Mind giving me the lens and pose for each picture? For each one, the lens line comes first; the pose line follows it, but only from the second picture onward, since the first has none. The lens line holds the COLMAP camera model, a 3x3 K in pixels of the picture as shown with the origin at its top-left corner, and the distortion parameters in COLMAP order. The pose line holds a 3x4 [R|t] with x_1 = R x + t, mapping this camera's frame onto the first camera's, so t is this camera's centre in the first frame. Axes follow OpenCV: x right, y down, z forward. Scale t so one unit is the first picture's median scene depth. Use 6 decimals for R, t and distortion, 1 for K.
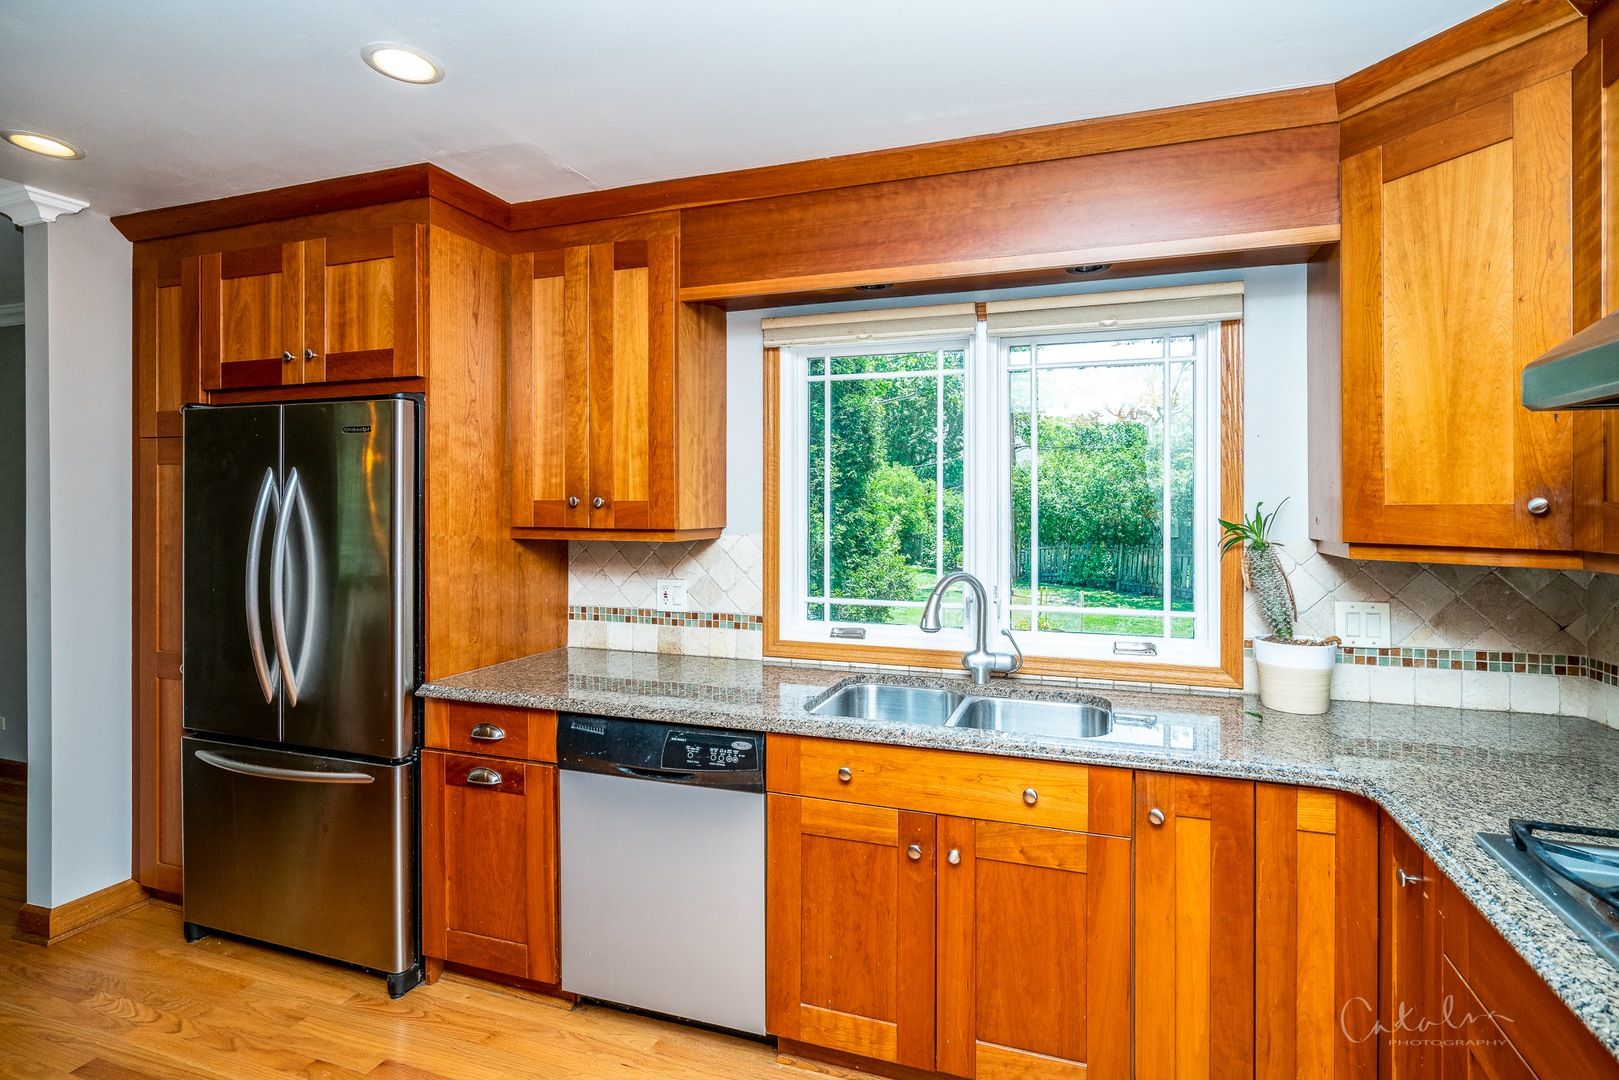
lens RADIAL K [[737.3, 0, 764.1], [0, 737.3, 516.8], [0, 0, 1]] dist [-0.004444, 0.003441]
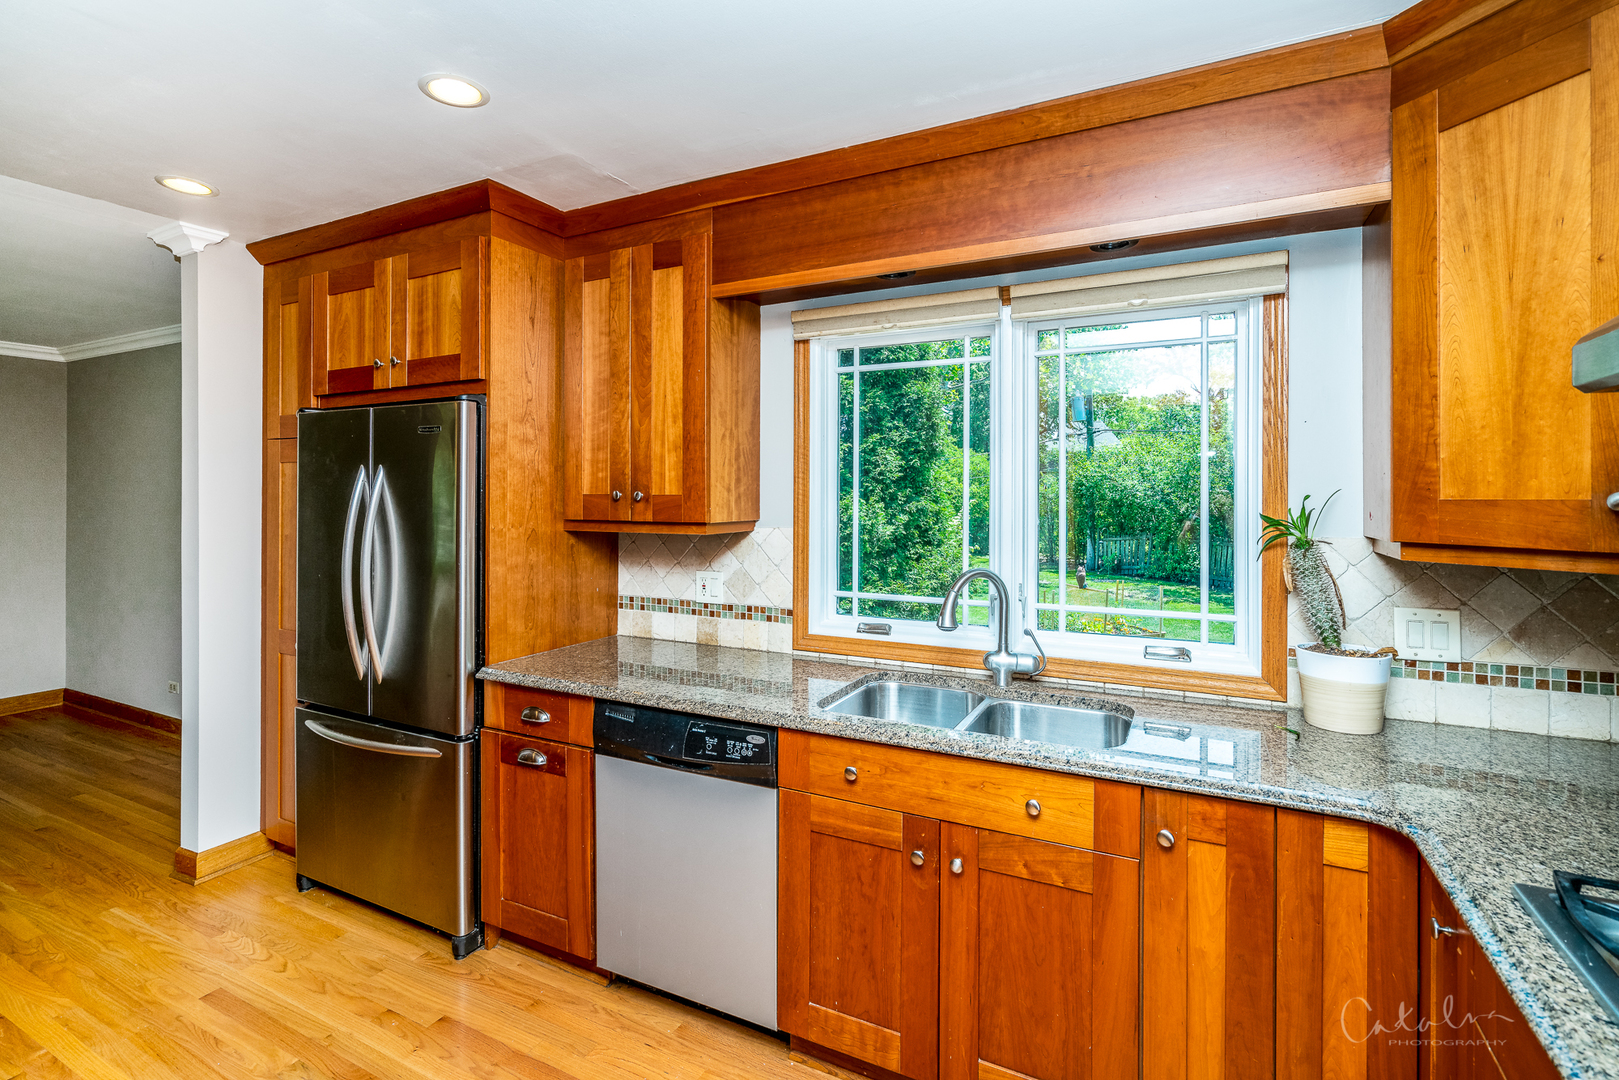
lens RADIAL K [[737.3, 0, 795.5], [0, 737.3, 500.4], [0, 0, 1]] dist [-0.004444, 0.003441]
pose [[0.988705, -0.003972, -0.149819, 0.156496], [0.003790, 0.999992, -0.001500, -0.011951], [0.149824, 0.000915, 0.988712, 0.013143]]
